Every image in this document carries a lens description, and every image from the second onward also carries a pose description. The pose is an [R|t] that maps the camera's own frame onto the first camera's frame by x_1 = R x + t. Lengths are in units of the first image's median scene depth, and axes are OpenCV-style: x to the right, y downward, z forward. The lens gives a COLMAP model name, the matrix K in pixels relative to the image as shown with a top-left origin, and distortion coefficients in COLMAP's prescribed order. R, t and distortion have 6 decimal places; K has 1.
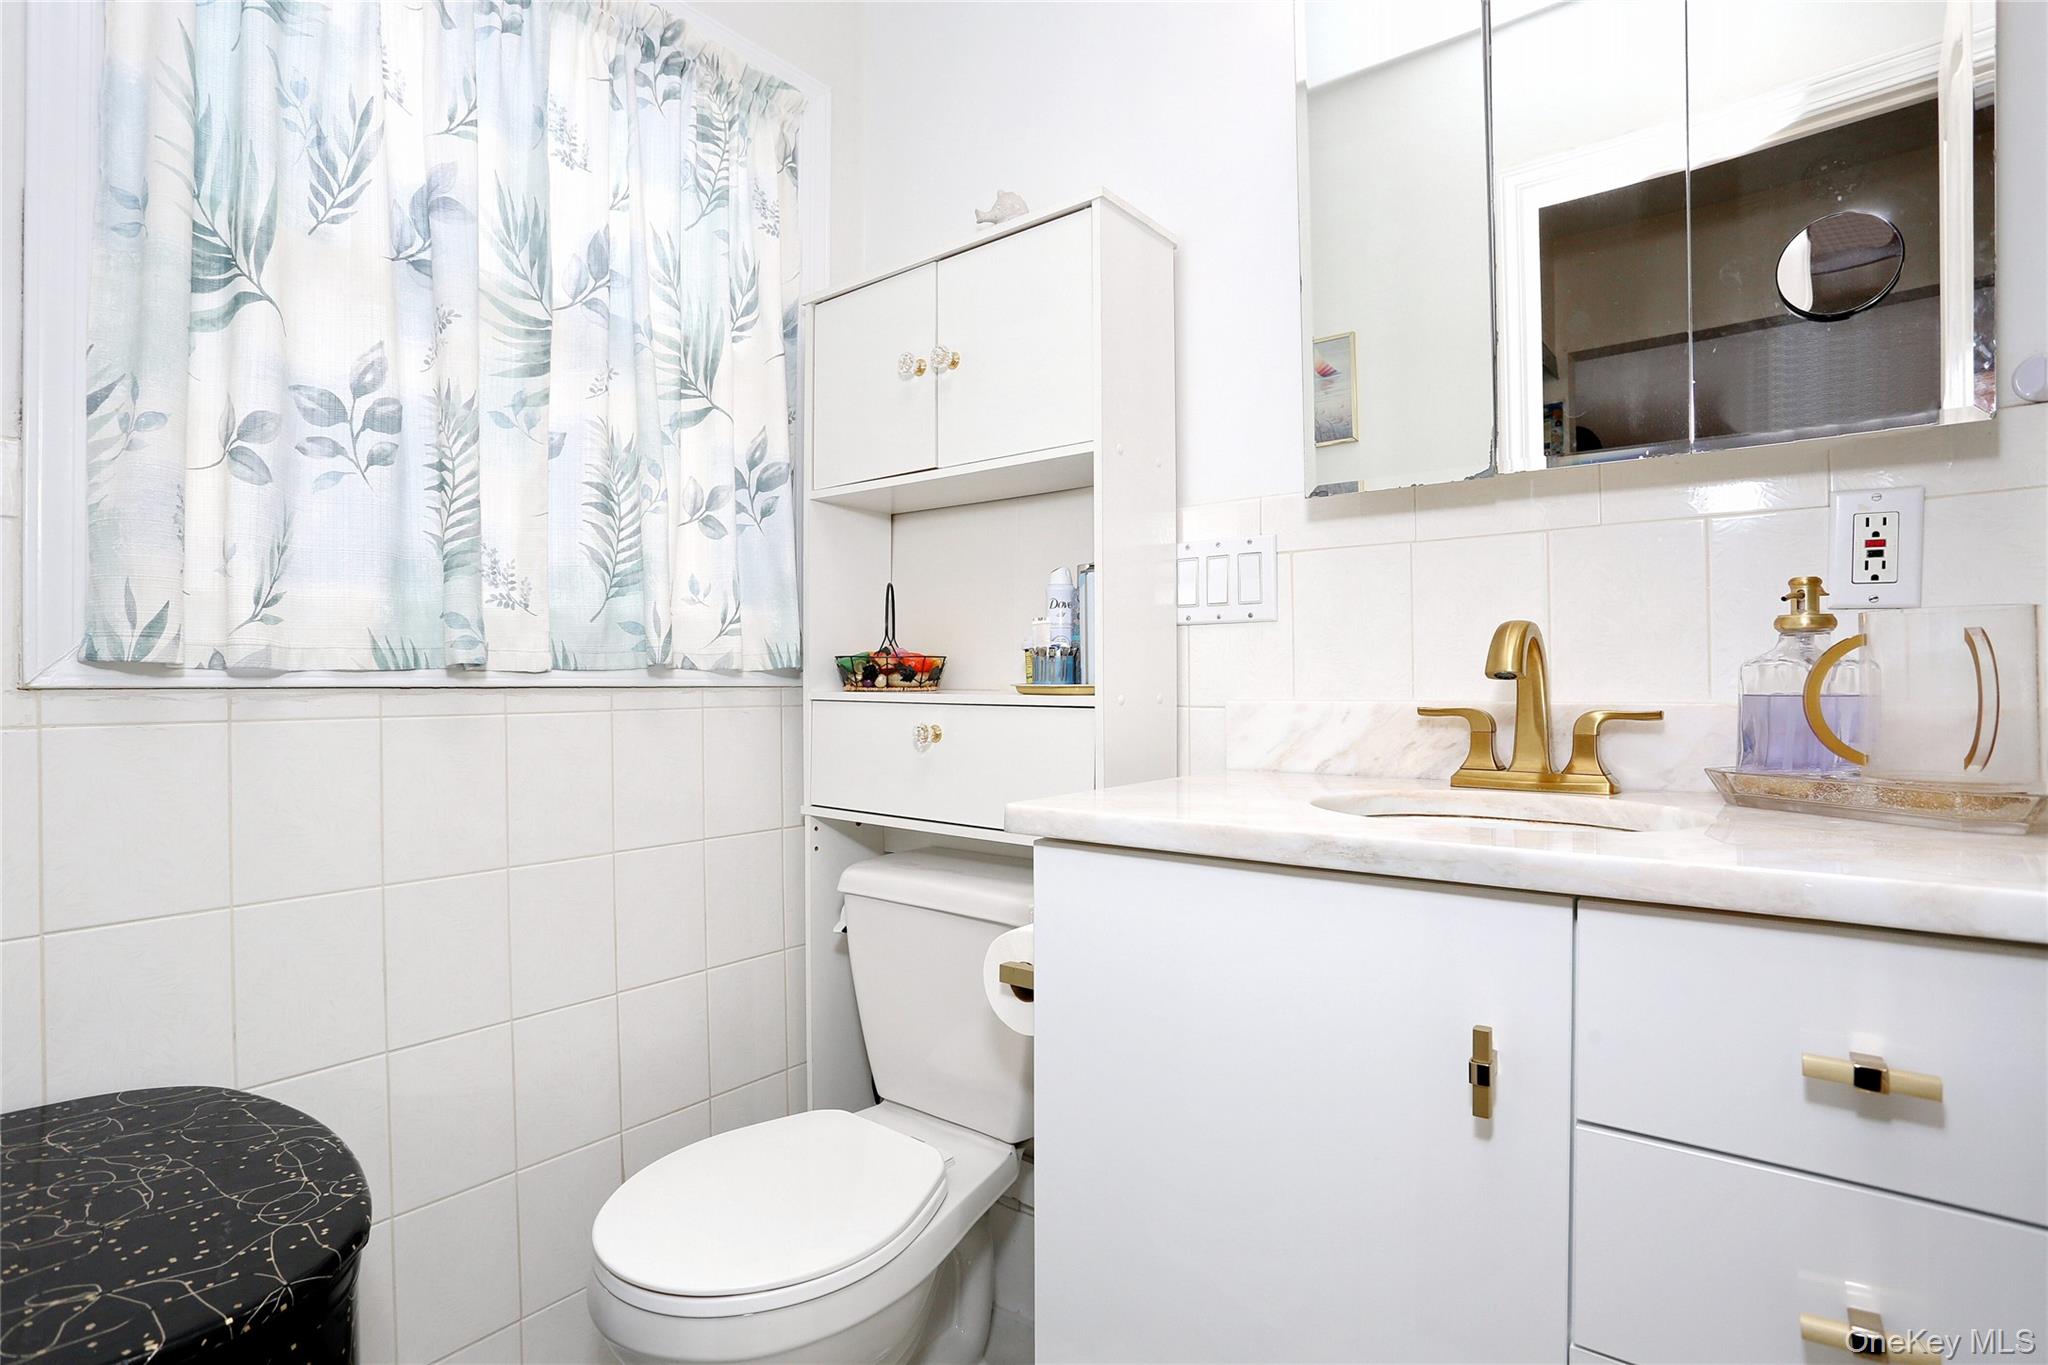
lens RADIAL K [[990.5, 0, 1014.0], [0, 990.5, 678.6], [0, 0, 1]] dist [-0.081181, 0.036394]
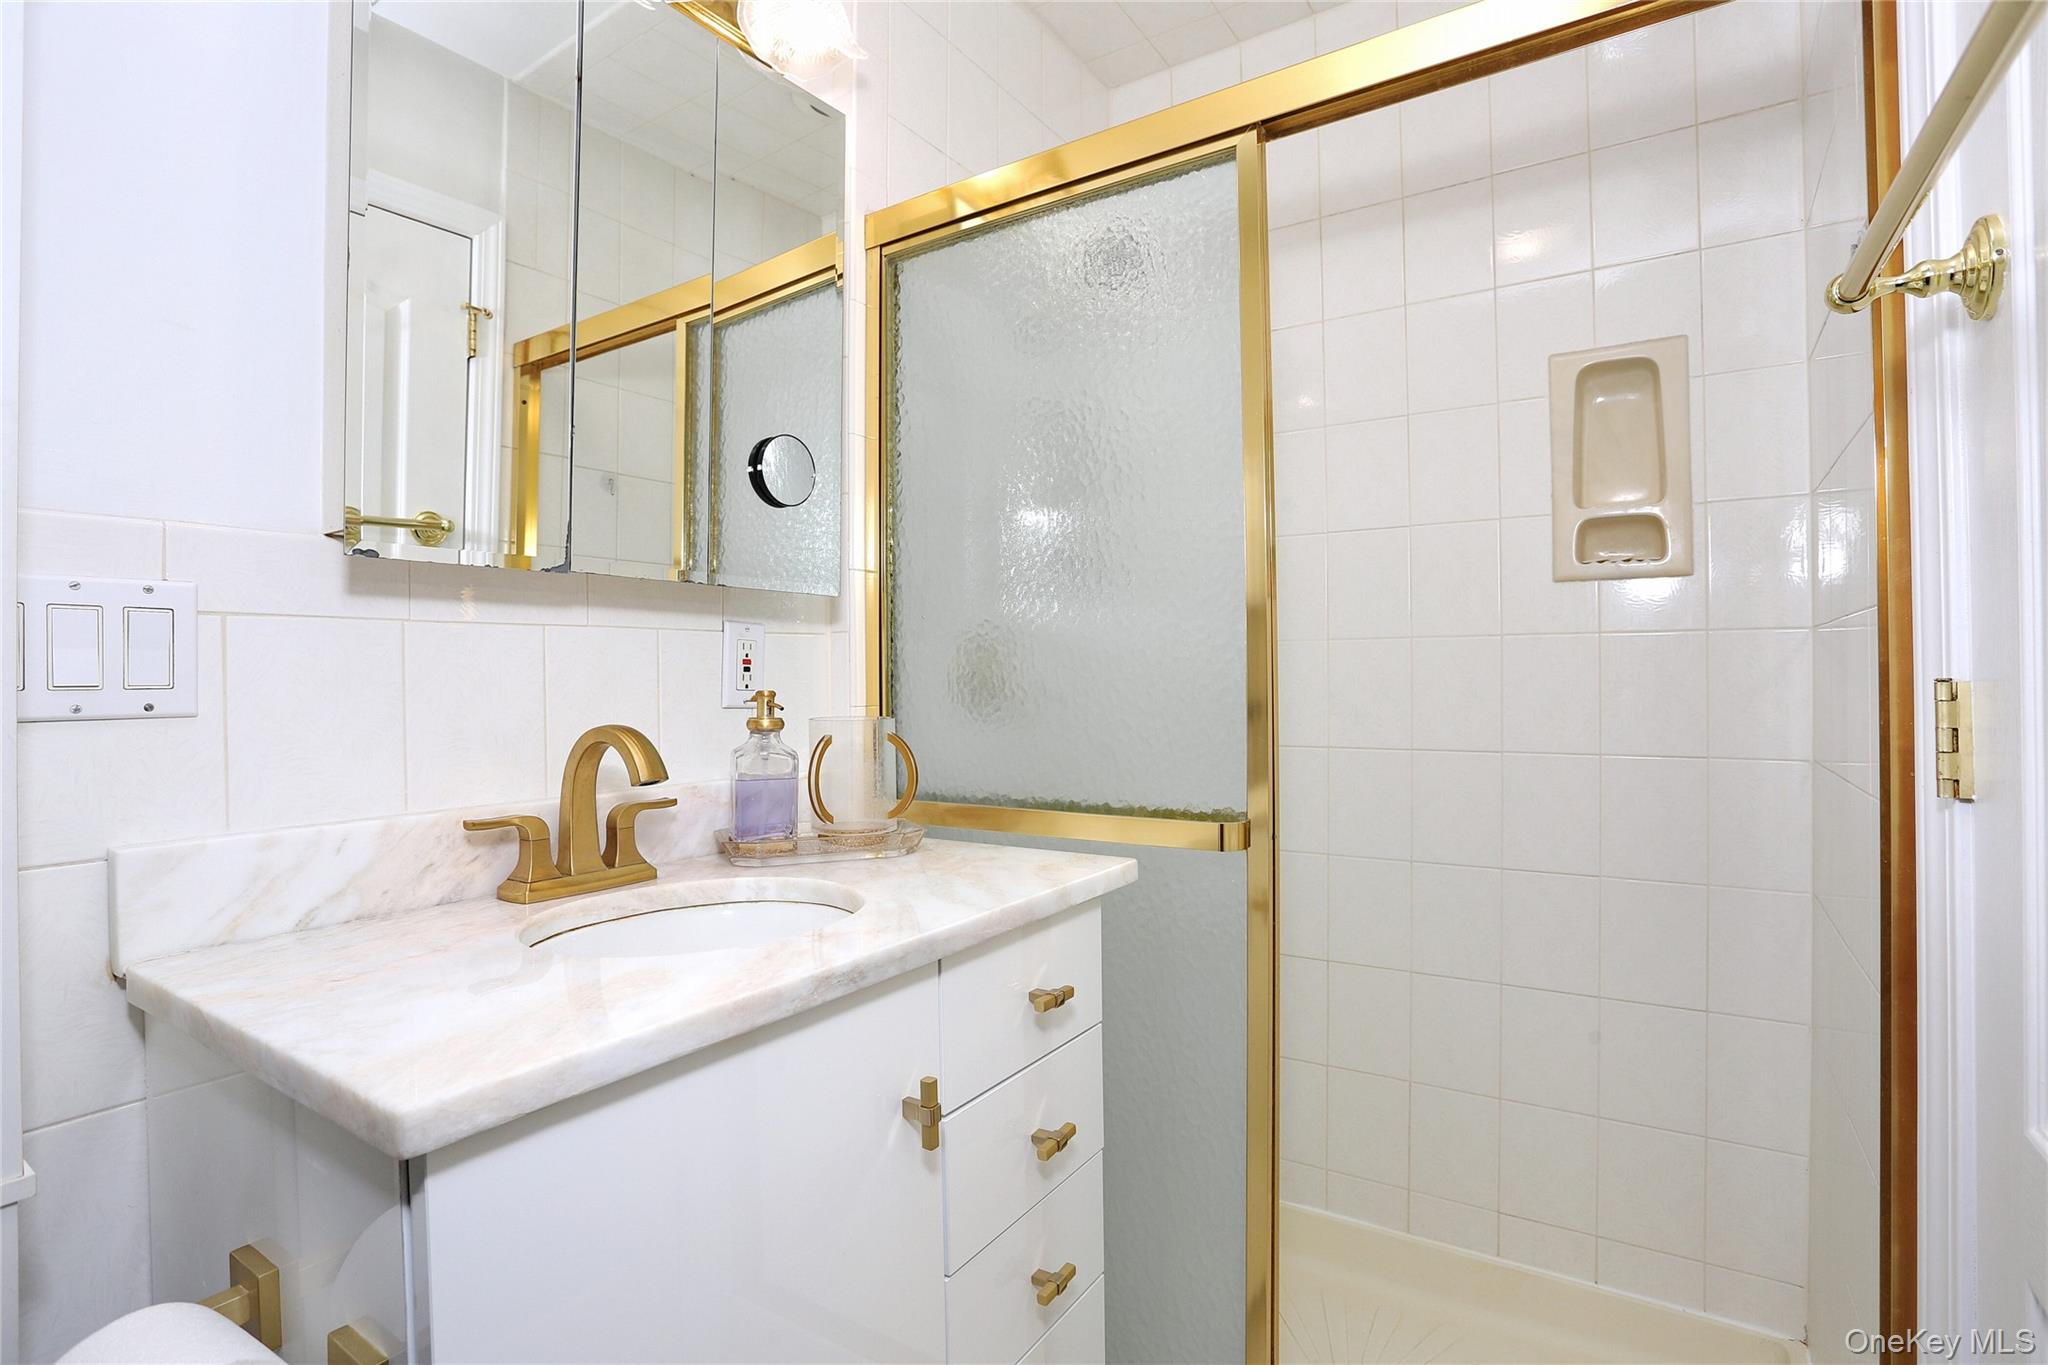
lens RADIAL K [[990.5, 0, 1014.0], [0, 990.5, 678.6], [0, 0, 1]] dist [-0.081181, 0.036394]
pose [[-0.072274, 0.004812, 0.997373, -0.445202], [0.006717, 0.999968, -0.004338, -0.085006], [-0.997362, 0.006386, -0.072304, 0.555222]]
